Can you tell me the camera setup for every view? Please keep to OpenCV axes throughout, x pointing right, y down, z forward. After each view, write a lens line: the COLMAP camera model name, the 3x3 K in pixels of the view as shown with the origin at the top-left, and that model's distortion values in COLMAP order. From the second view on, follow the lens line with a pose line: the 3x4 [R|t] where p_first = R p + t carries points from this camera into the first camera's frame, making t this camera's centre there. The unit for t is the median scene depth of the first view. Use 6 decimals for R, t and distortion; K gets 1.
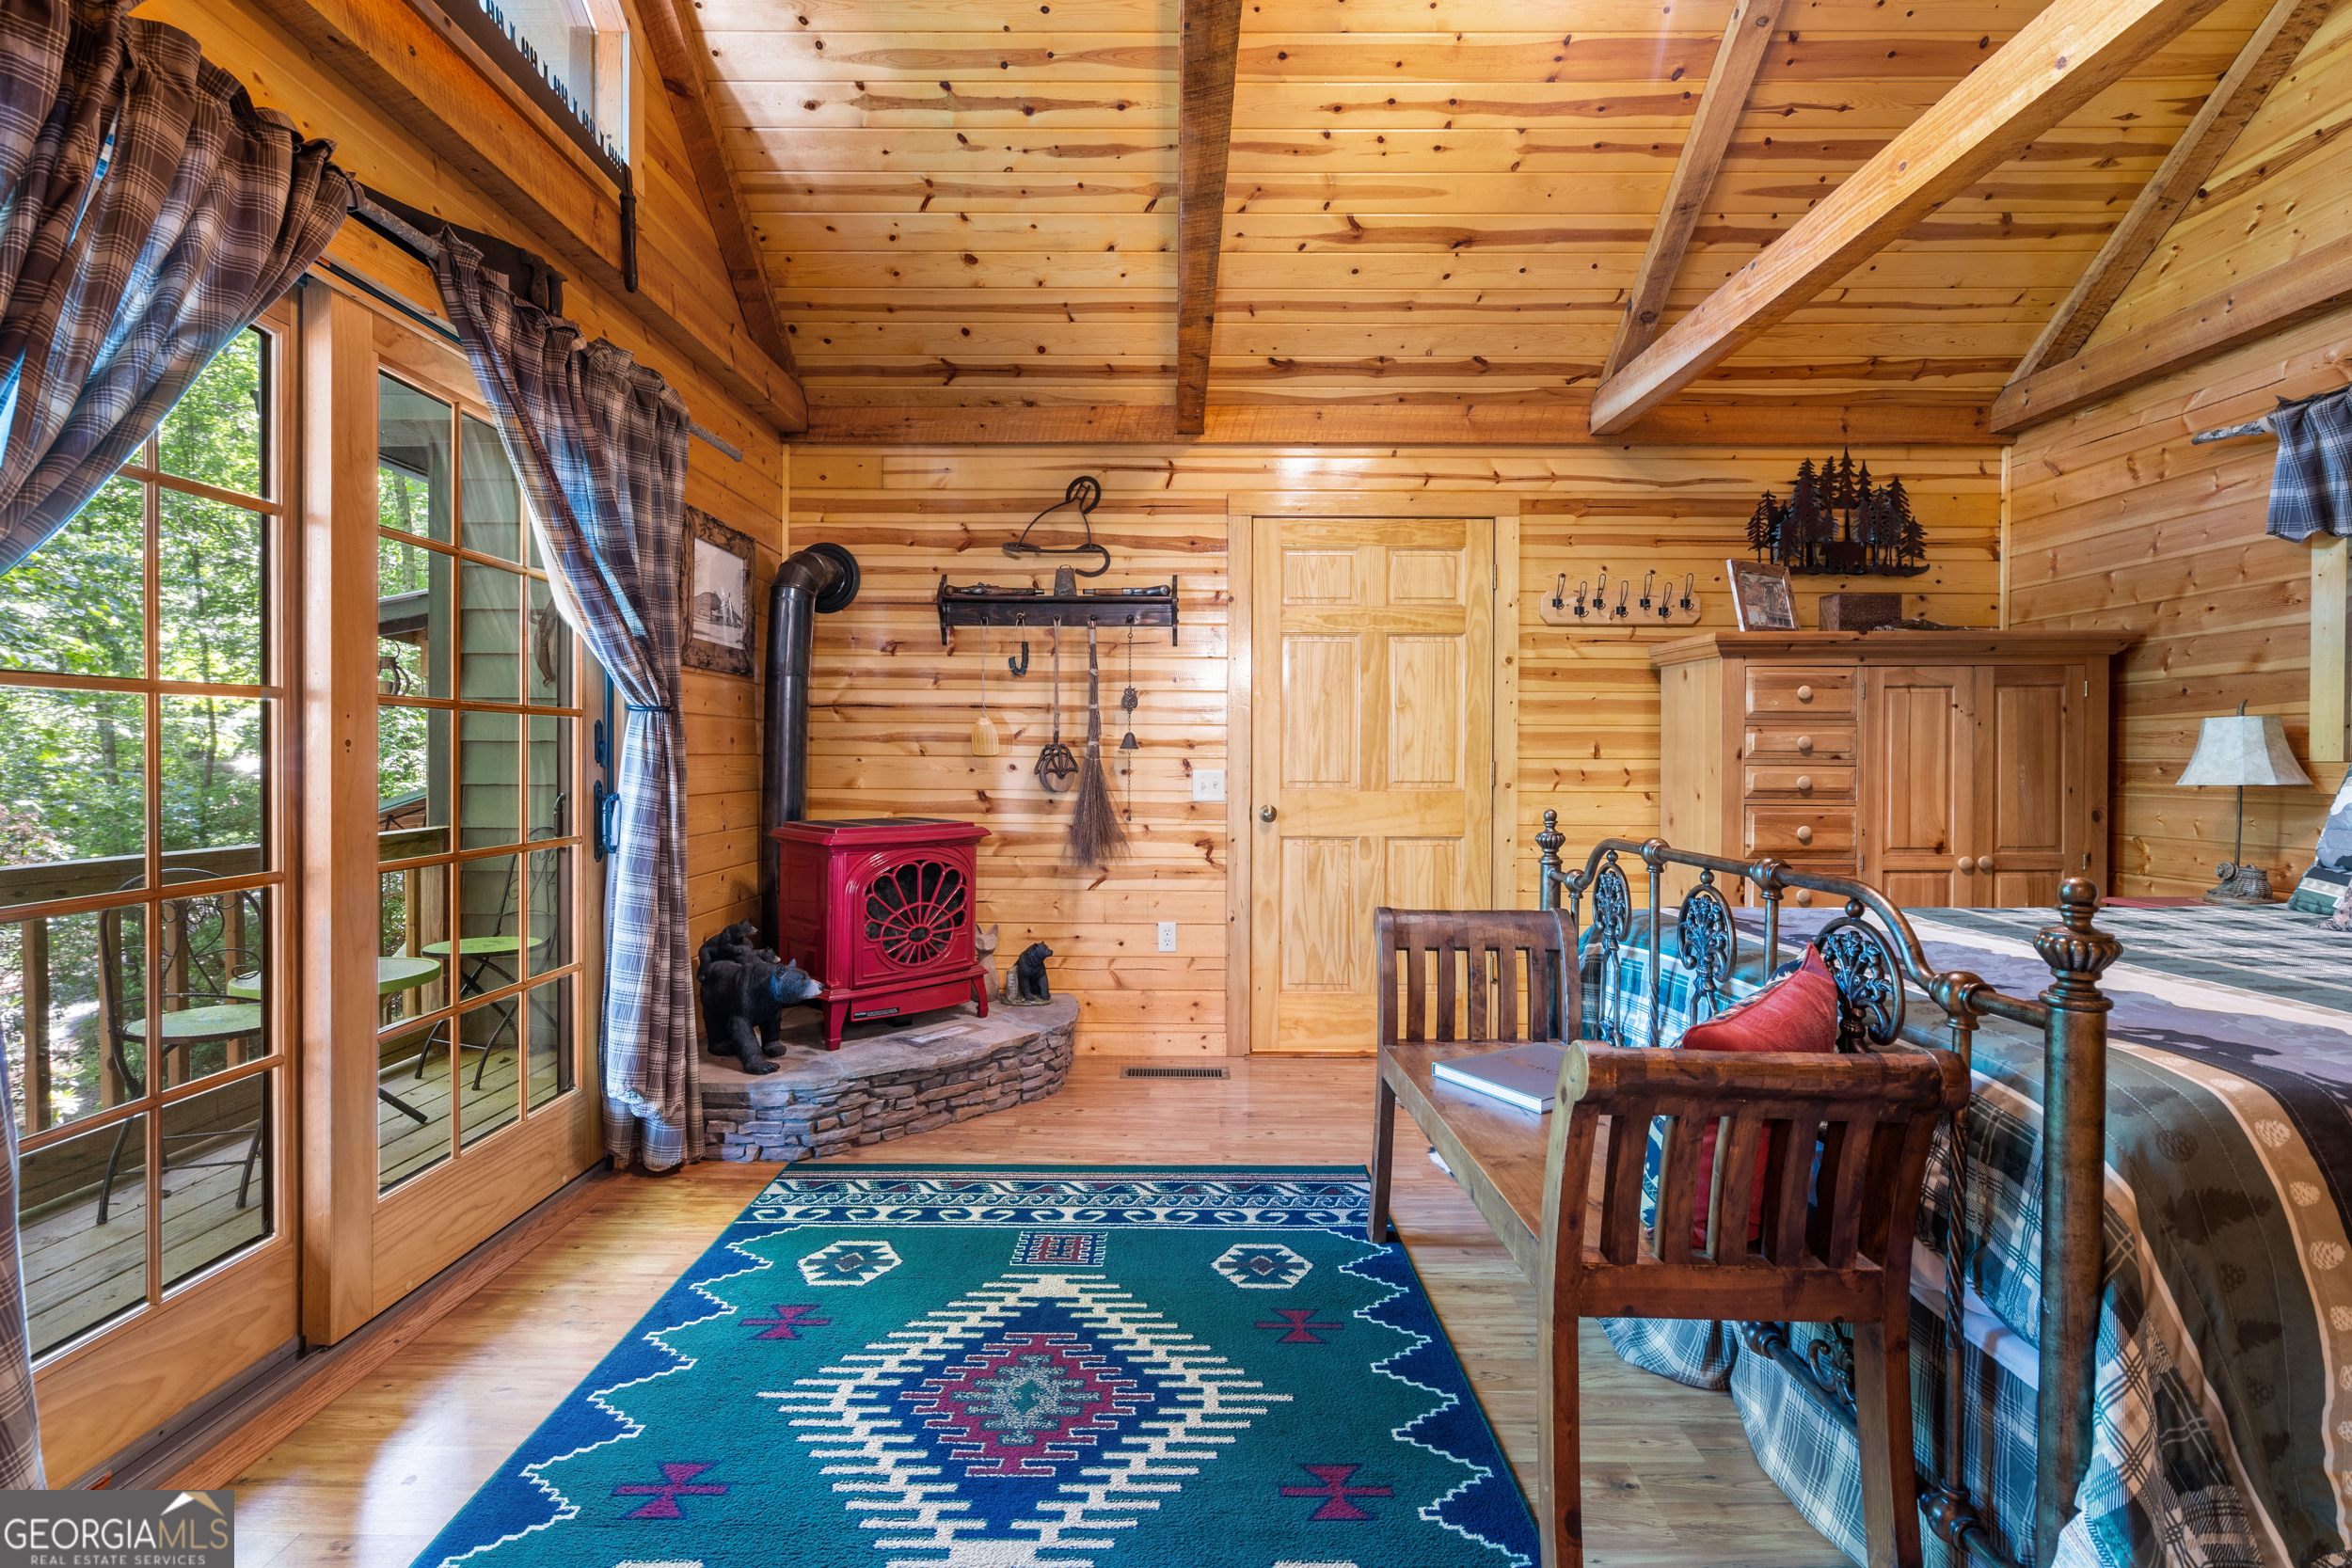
lens RADIAL K [[1069.4, 0, 1177.7], [0, 1069.4, 763.4], [0, 0, 1]] dist [-0.000063, 0.001001]
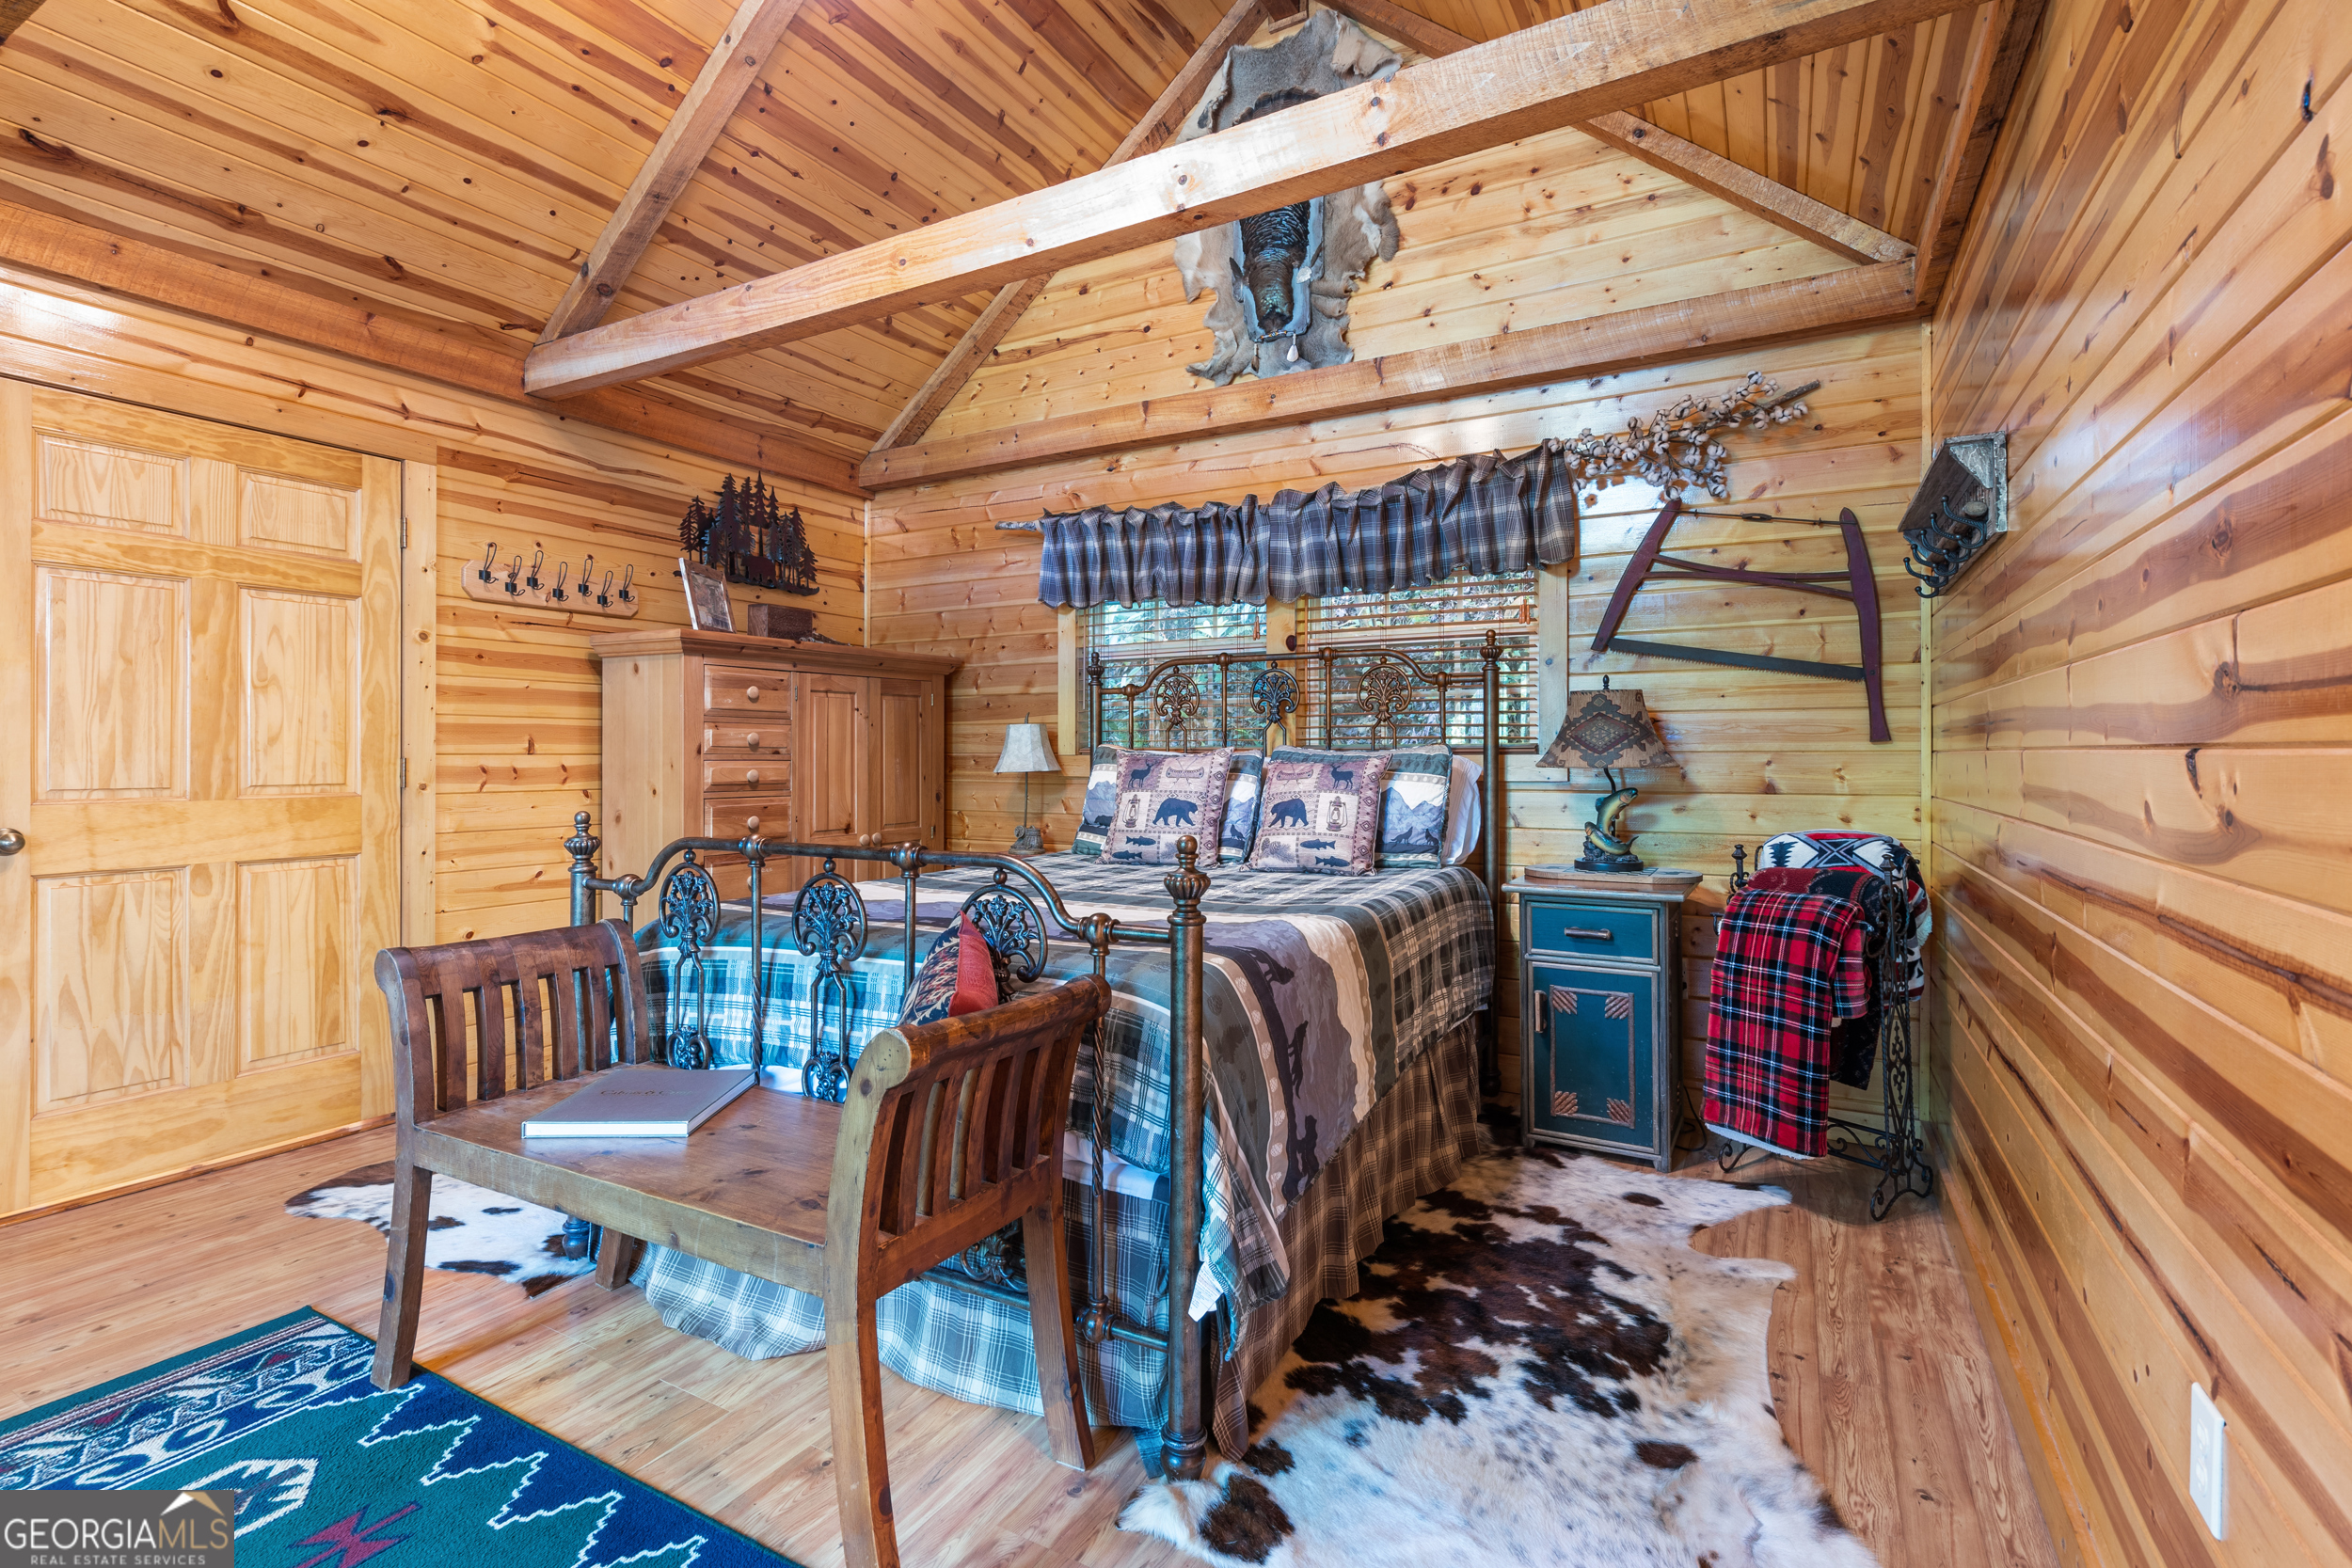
lens RADIAL K [[1072.9, 0, 1178.0], [0, 1072.9, 751.8], [0, 0, 1]] dist [-0.001664, -0.000295]
pose [[0.491024, -0.000860, 0.871146, -0.146482], [0.005765, 0.999981, -0.002263, -0.001524], [-0.871127, 0.006133, 0.491020, 0.093809]]
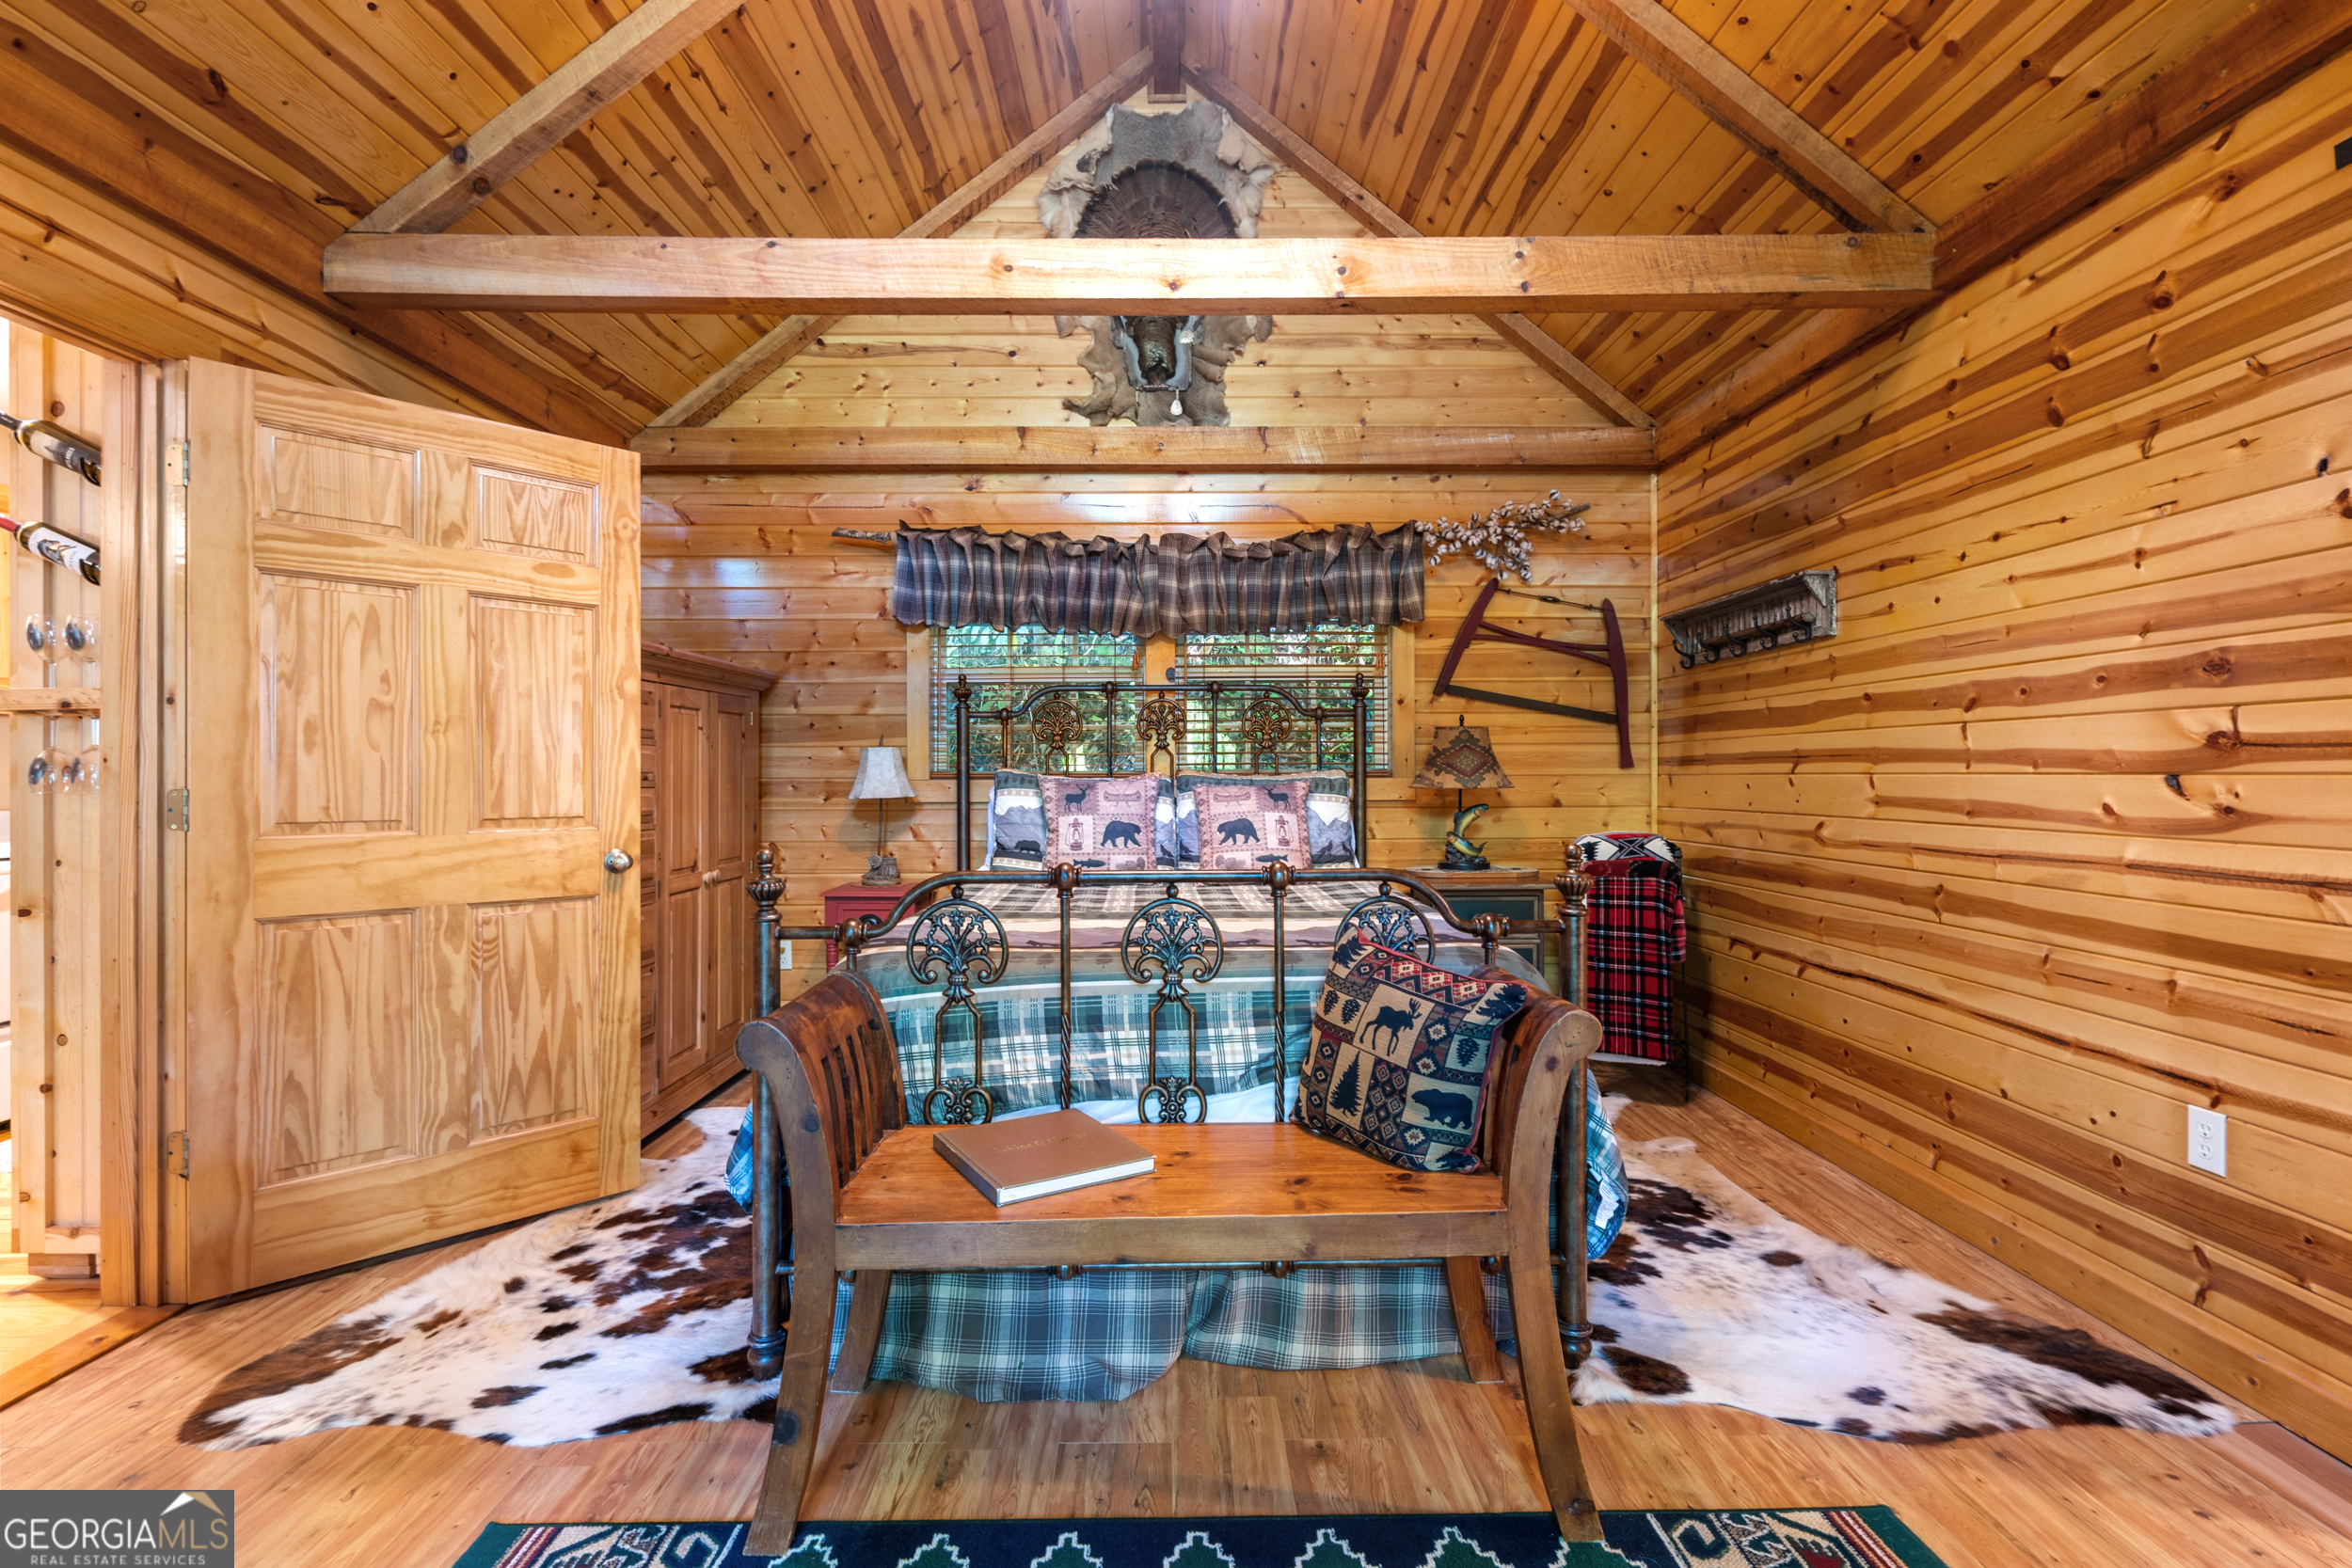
lens RADIAL K [[1066.8, 0, 1173.4], [0, 1066.8, 777.2], [0, 0, 1]] dist [-0.002620, 0.000094]
pose [[-0.007882, -0.003645, 0.999962, -0.315888], [0.007919, 0.999962, 0.003708, -0.006477], [-0.999938, 0.007948, -0.007853, 0.549091]]
